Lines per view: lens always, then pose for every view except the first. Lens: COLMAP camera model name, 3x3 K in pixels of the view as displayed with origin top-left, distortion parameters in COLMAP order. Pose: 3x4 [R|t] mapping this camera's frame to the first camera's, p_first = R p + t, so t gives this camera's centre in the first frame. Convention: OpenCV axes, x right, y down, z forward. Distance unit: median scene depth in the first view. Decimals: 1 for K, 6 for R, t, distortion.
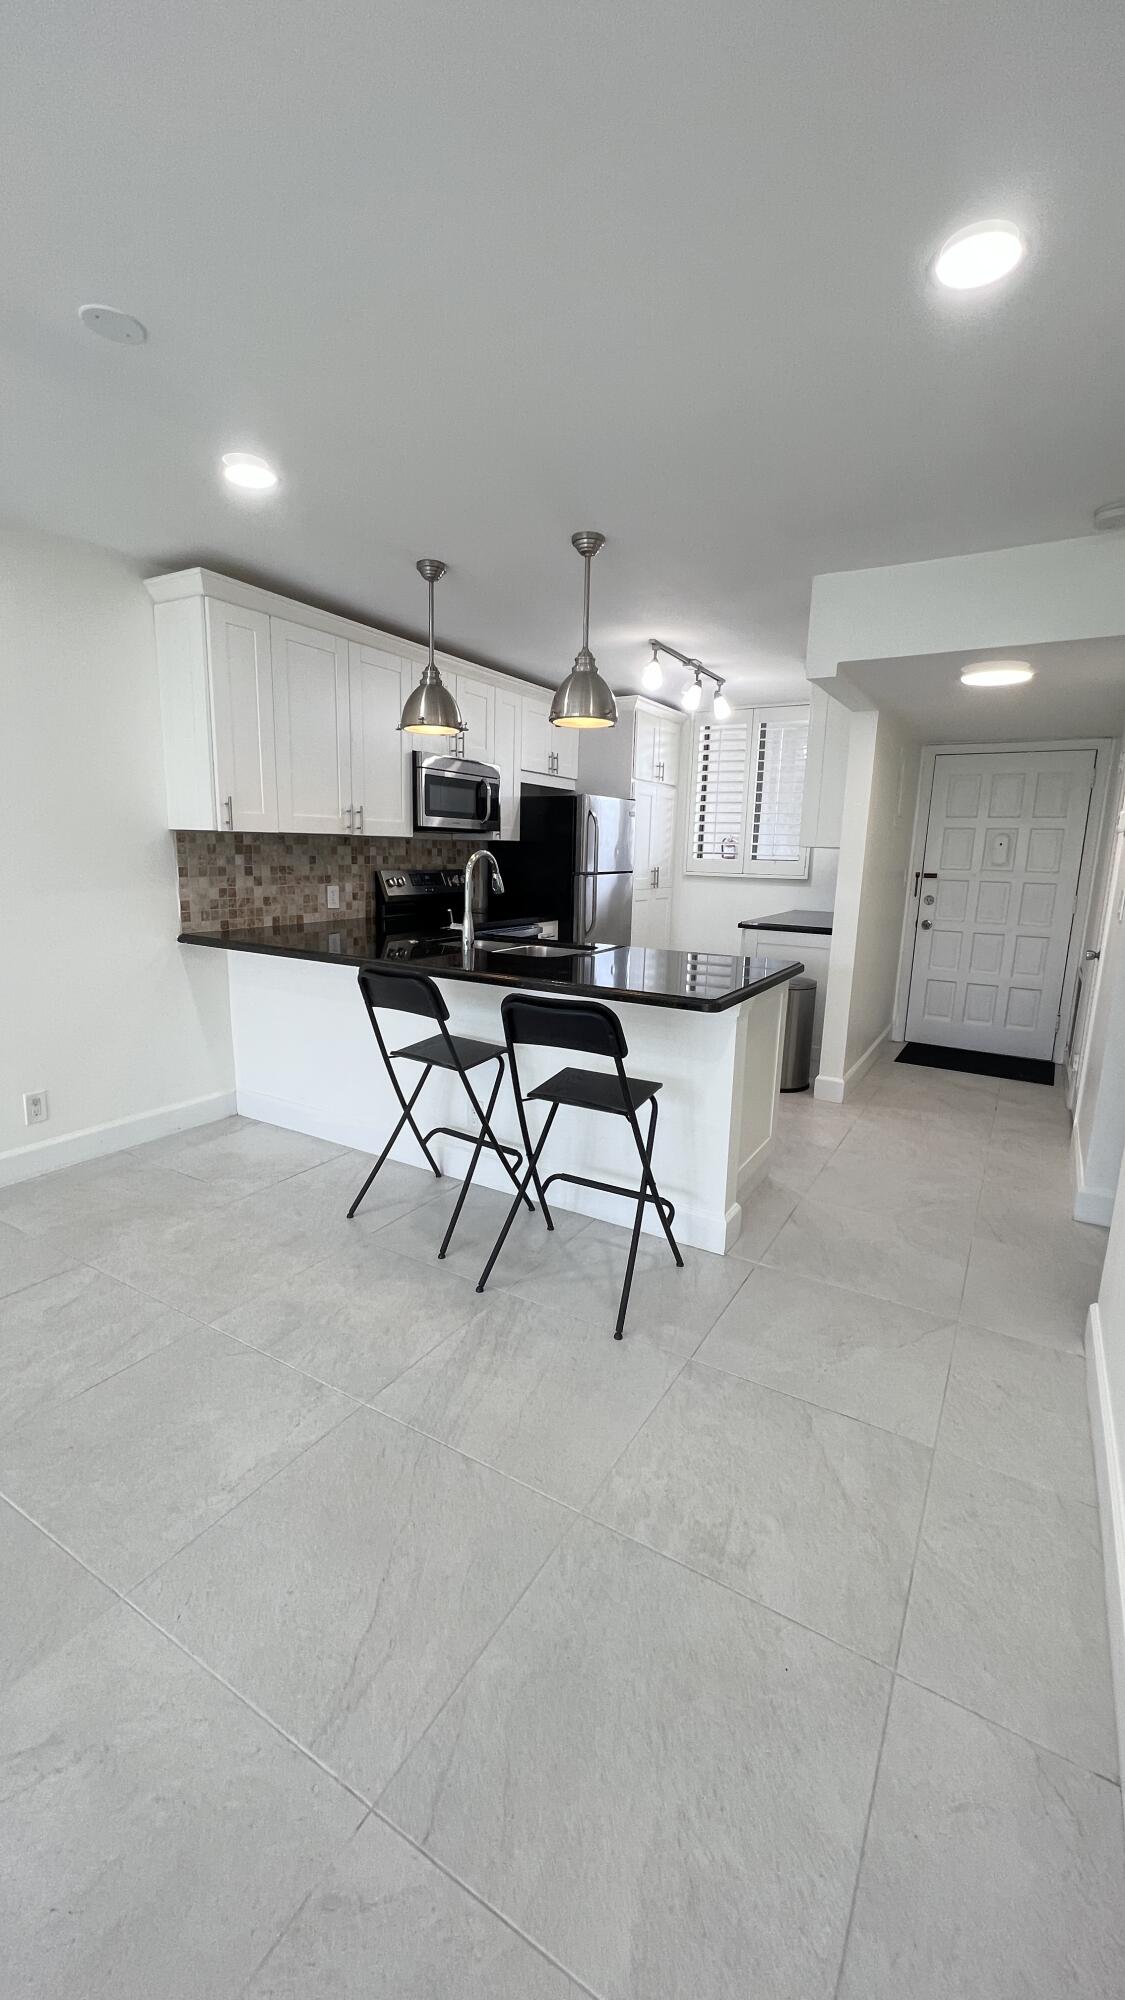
lens RADIAL K [[790.7, 0, 563.6], [0, 790.7, 1003.4], [0, 0, 1]] dist [0.000080, -0.000005]
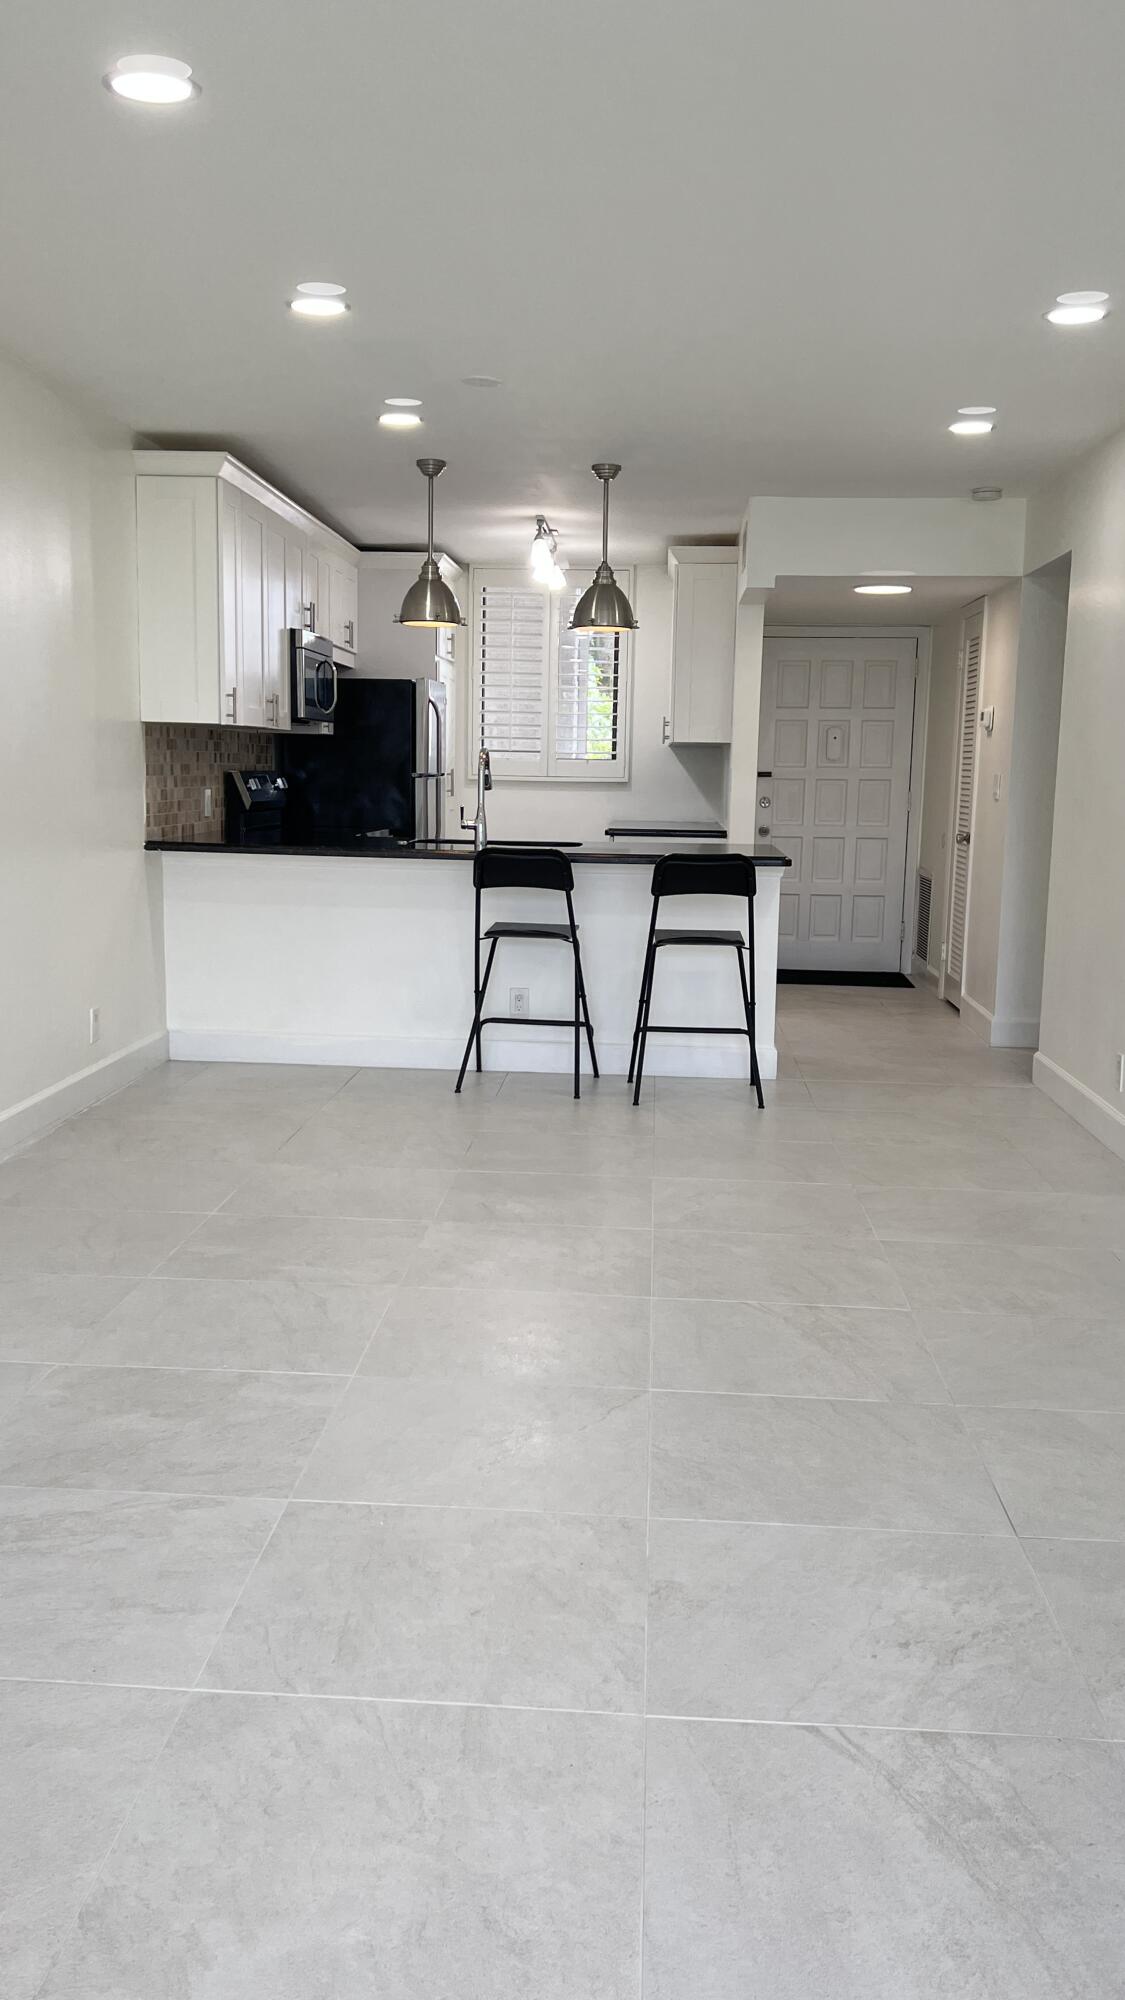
lens RADIAL K [[1711.6, 0, 562.4], [0, 1711.6, 1004.4], [0, 0, 1]] dist [0.118242, -0.000253]
pose [[0.888768, -0.072539, 0.452580, -0.845547], [0.093779, 0.995288, -0.024637, 0.162179], [-0.448661, 0.064339, 0.891383, -0.794372]]
